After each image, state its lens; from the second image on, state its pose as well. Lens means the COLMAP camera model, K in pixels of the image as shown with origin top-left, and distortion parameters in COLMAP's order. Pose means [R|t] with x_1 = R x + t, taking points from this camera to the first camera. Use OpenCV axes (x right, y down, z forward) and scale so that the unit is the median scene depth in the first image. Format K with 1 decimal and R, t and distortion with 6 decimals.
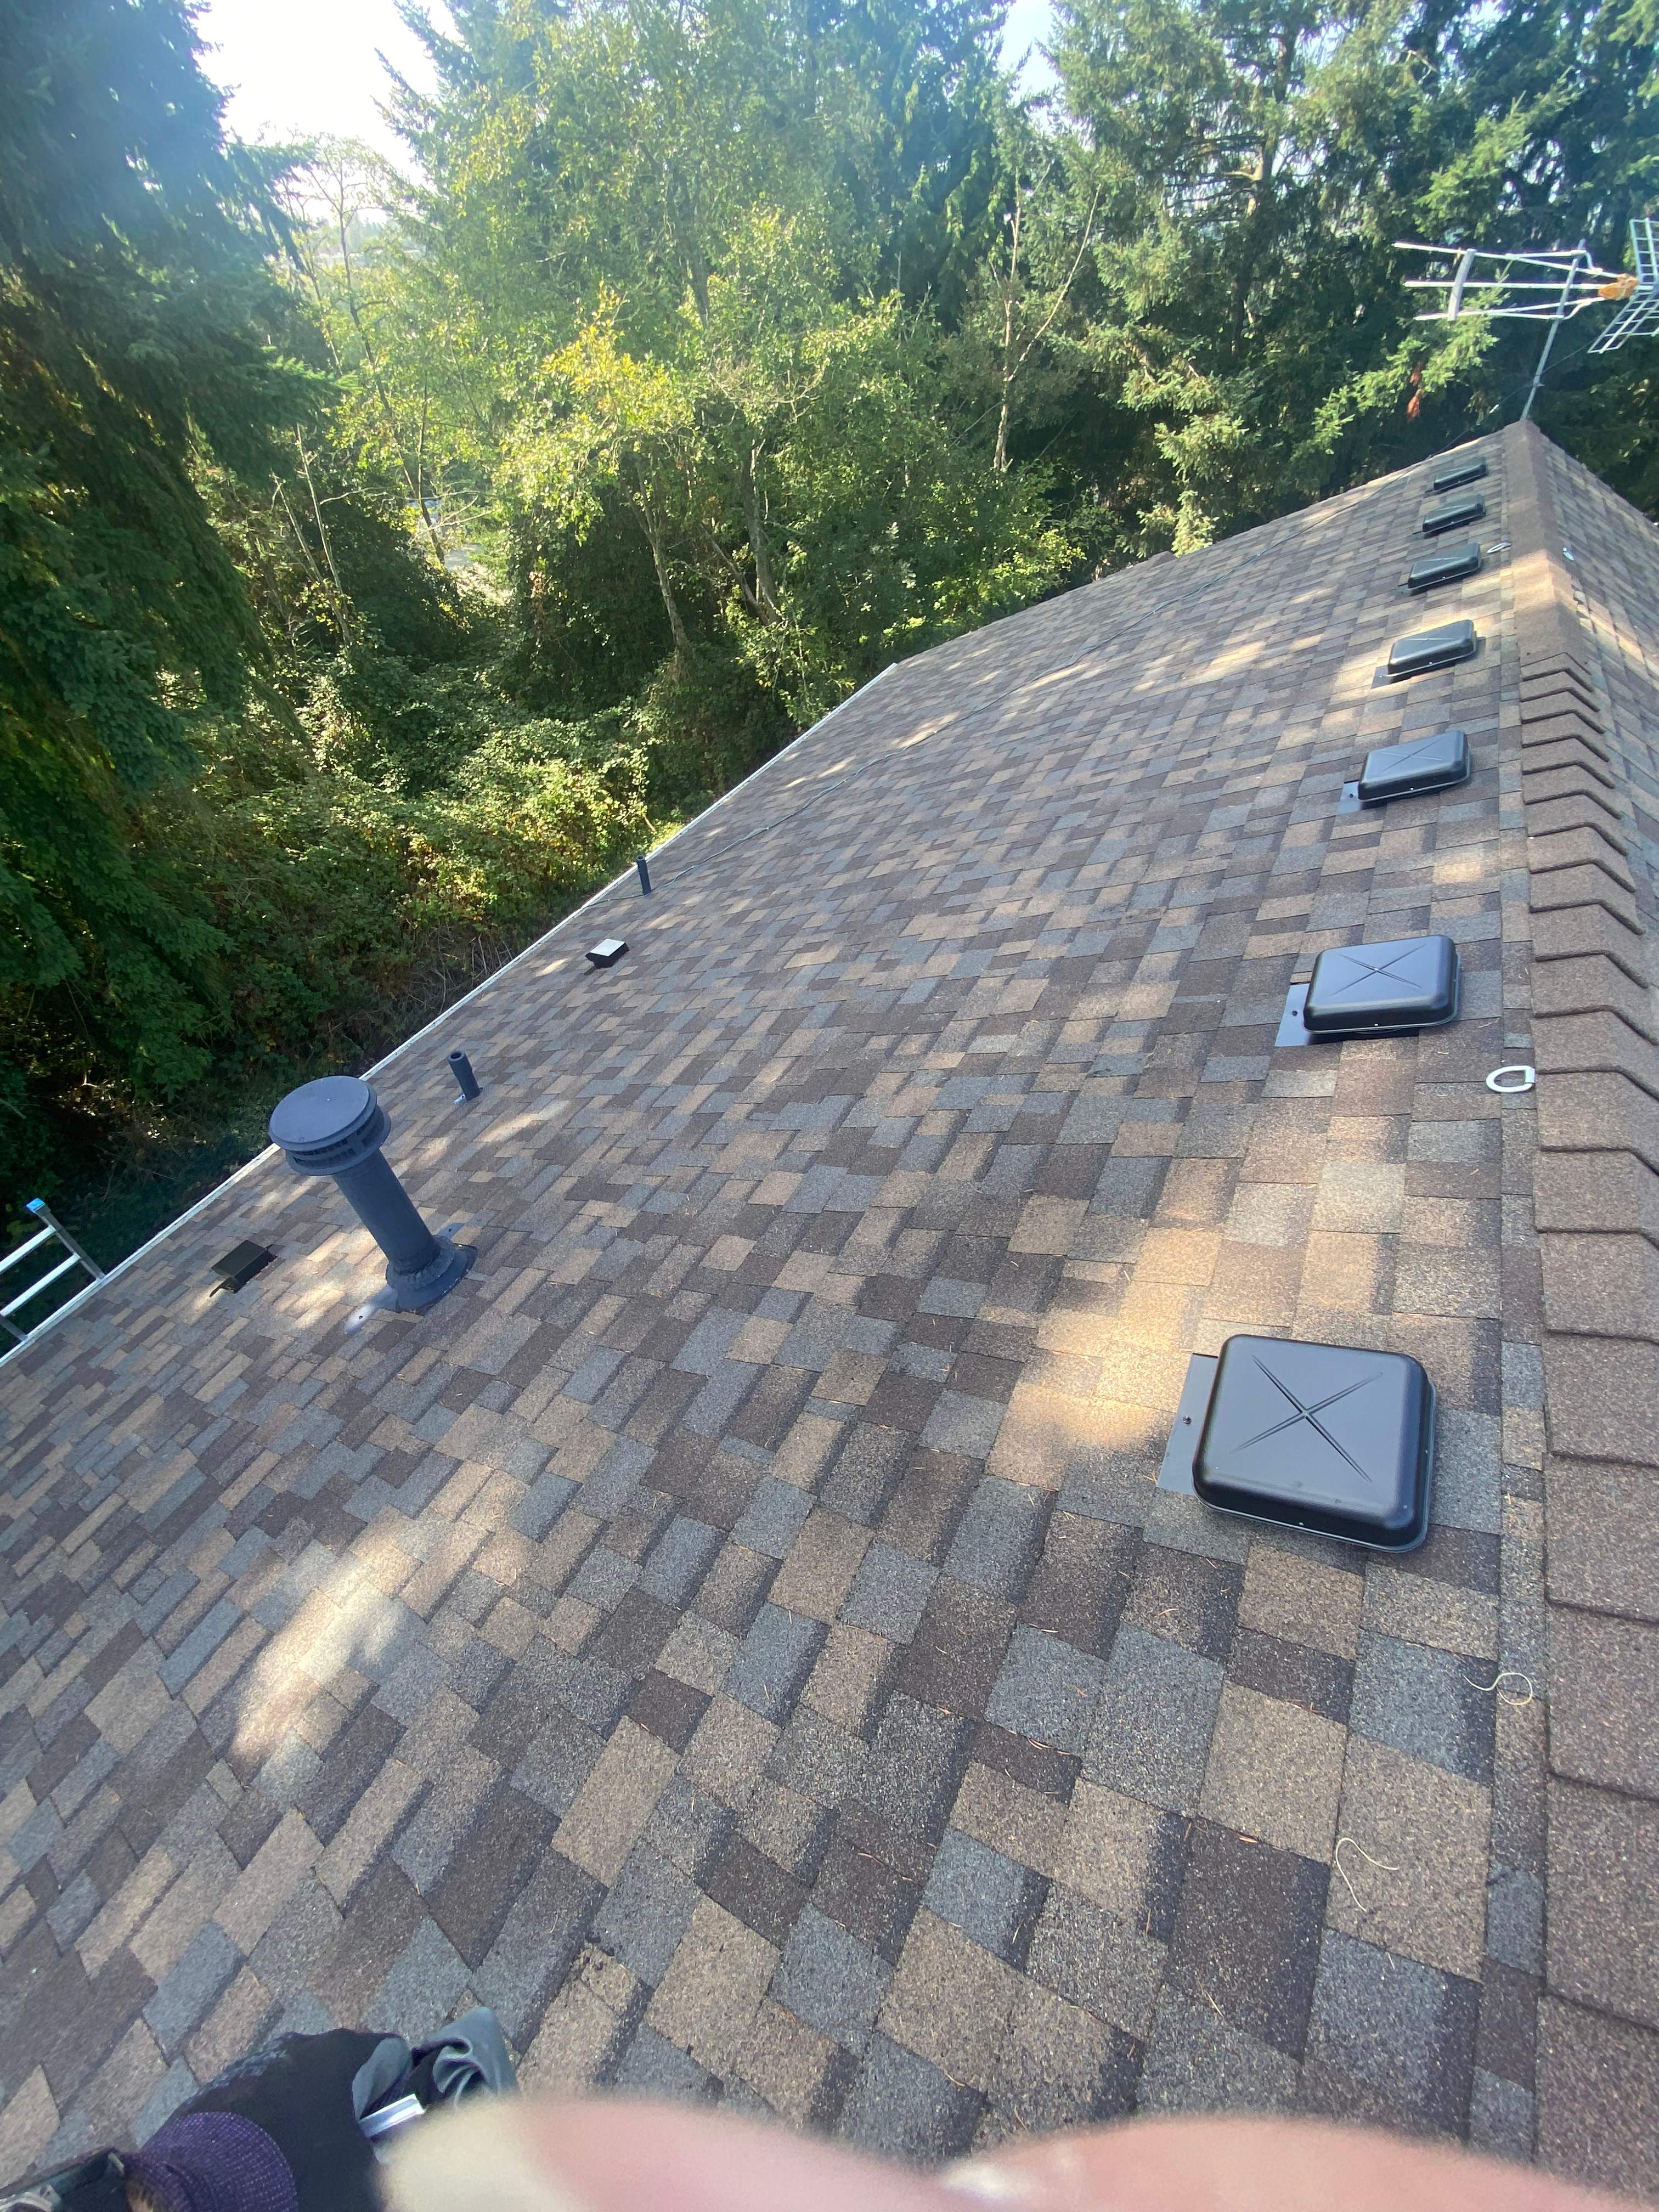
lens RADIAL K [[914.8, 0, 829.5], [0, 914.8, 1106.0], [0, 0, 1]] dist [-0.001753, -0.000338]
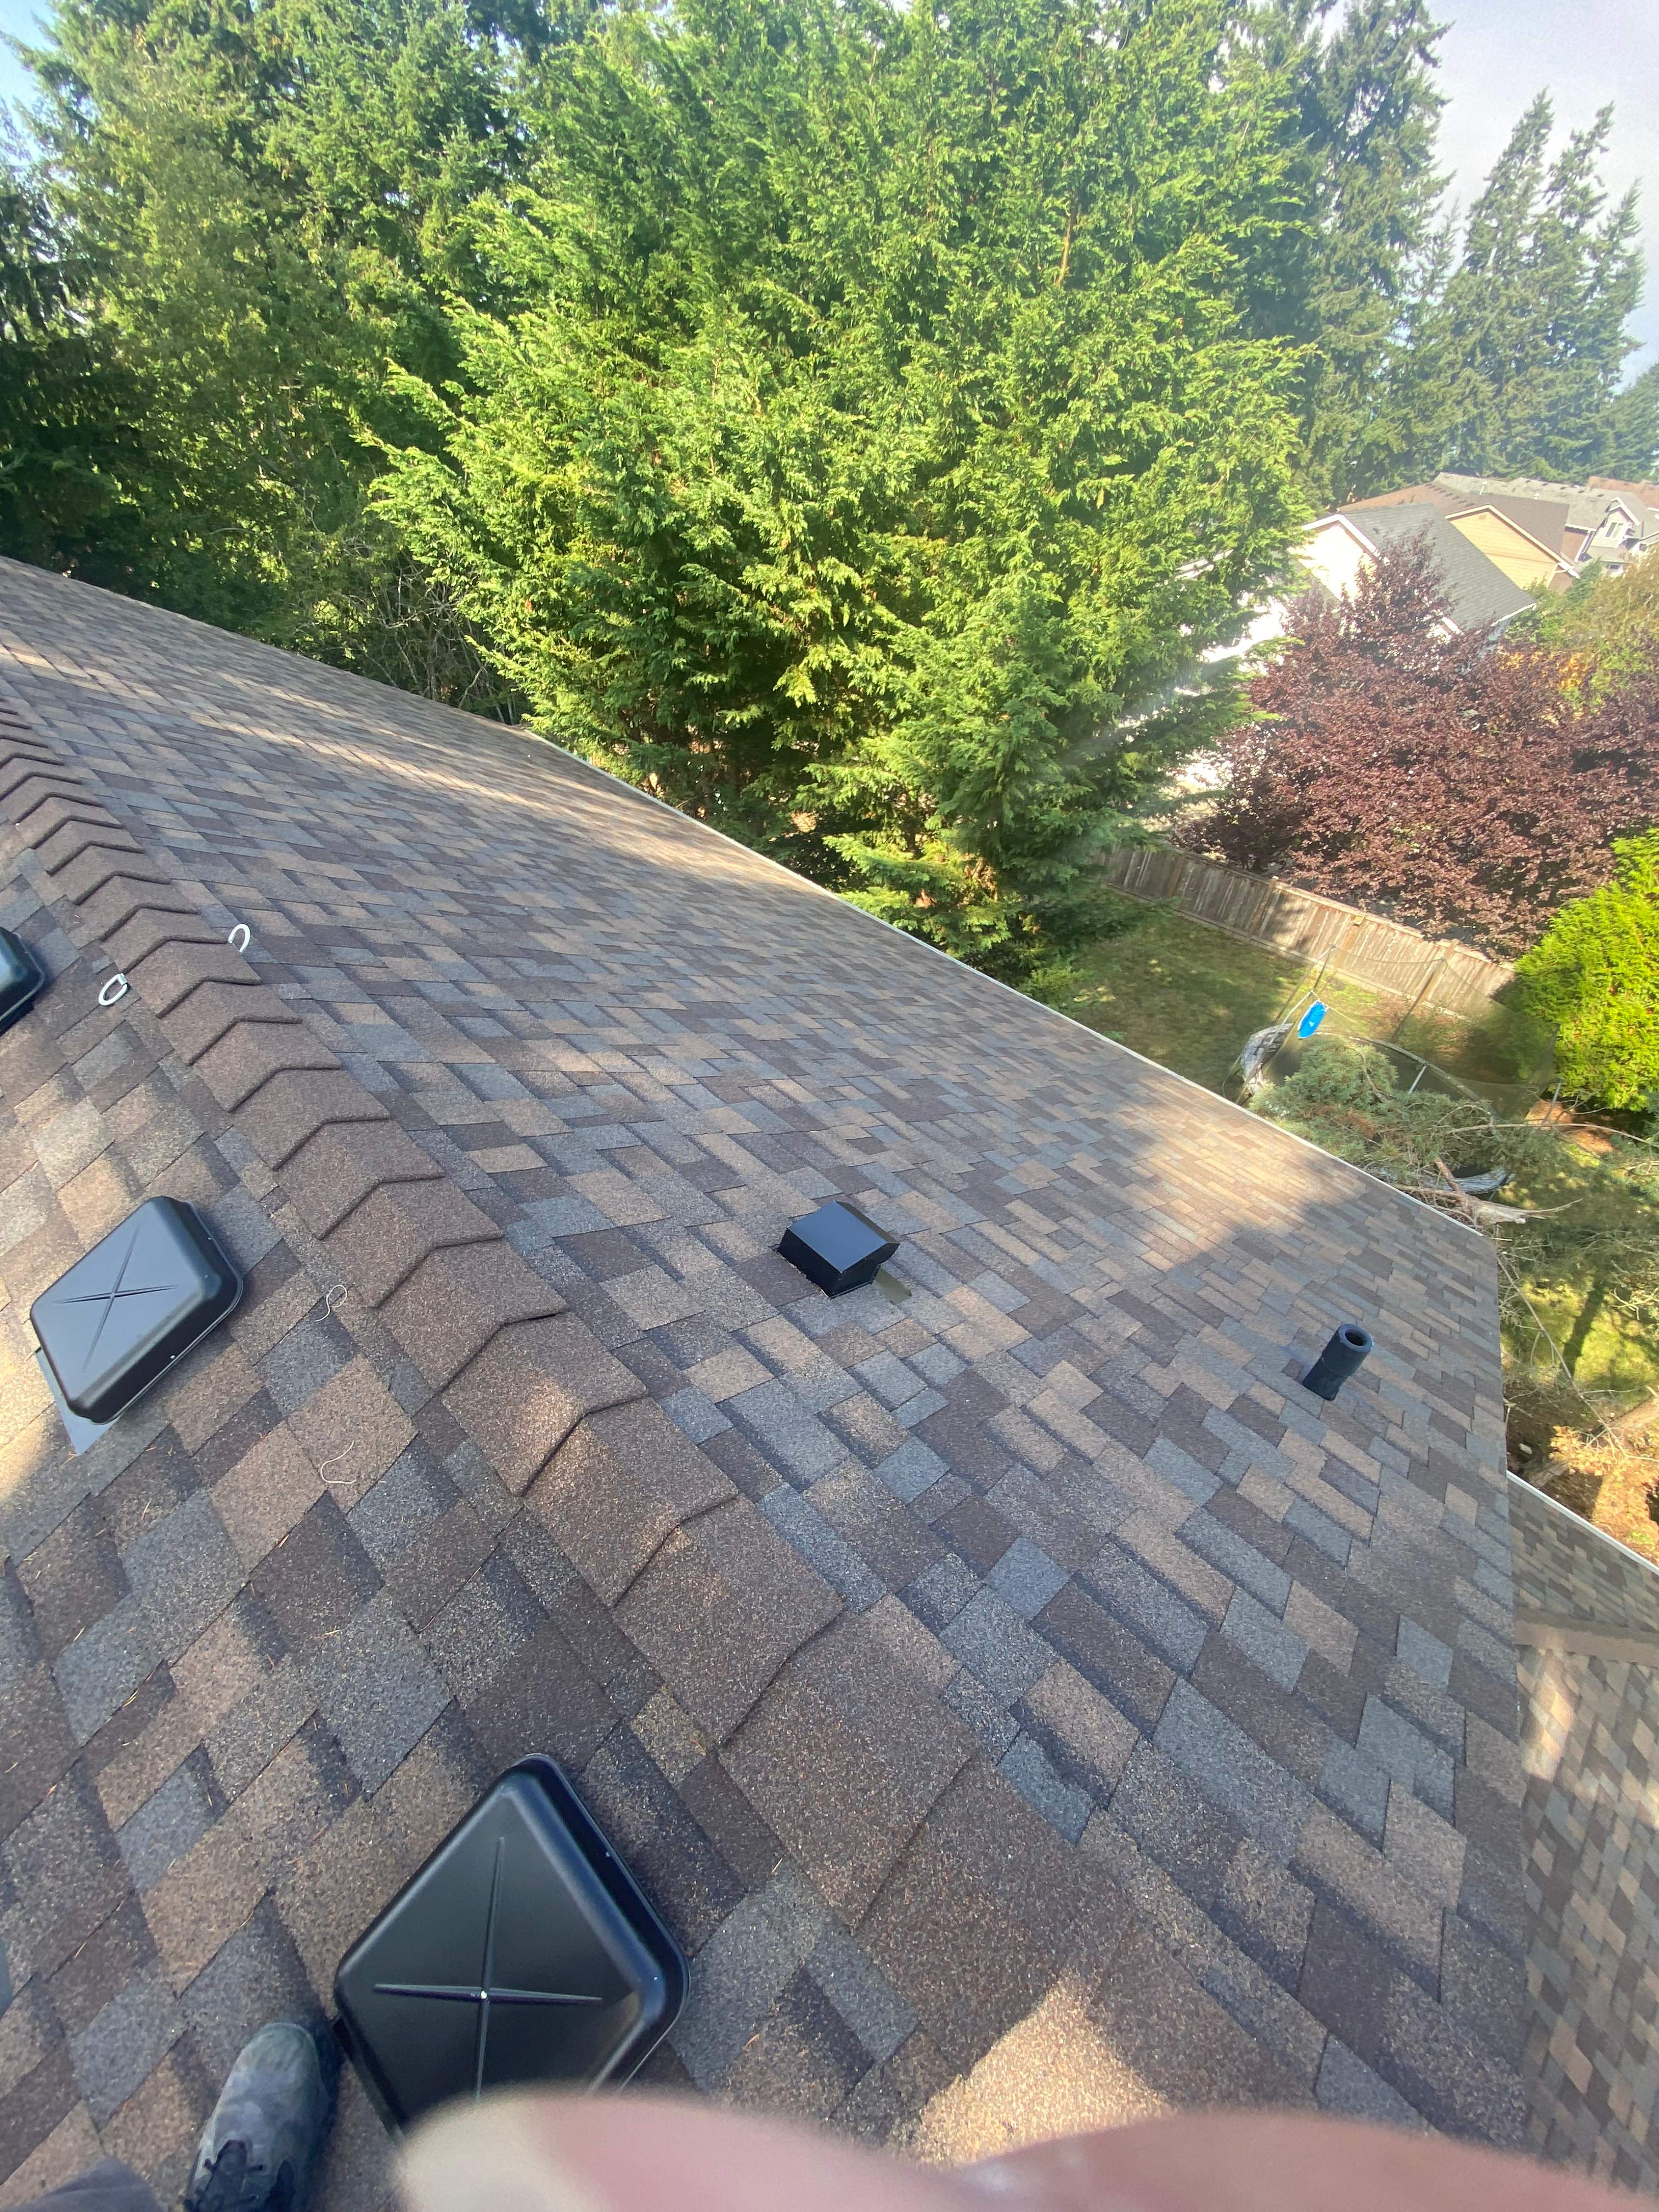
lens RADIAL K [[914.8, 0, 829.5], [0, 914.8, 1106.0], [0, 0, 1]] dist [-0.001753, -0.000338]
pose [[0.298132, -0.598002, 0.743983, 0.090861], [0.627844, 0.709943, 0.319049, 0.362888], [-0.718978, 0.371987, 0.587109, -0.363737]]
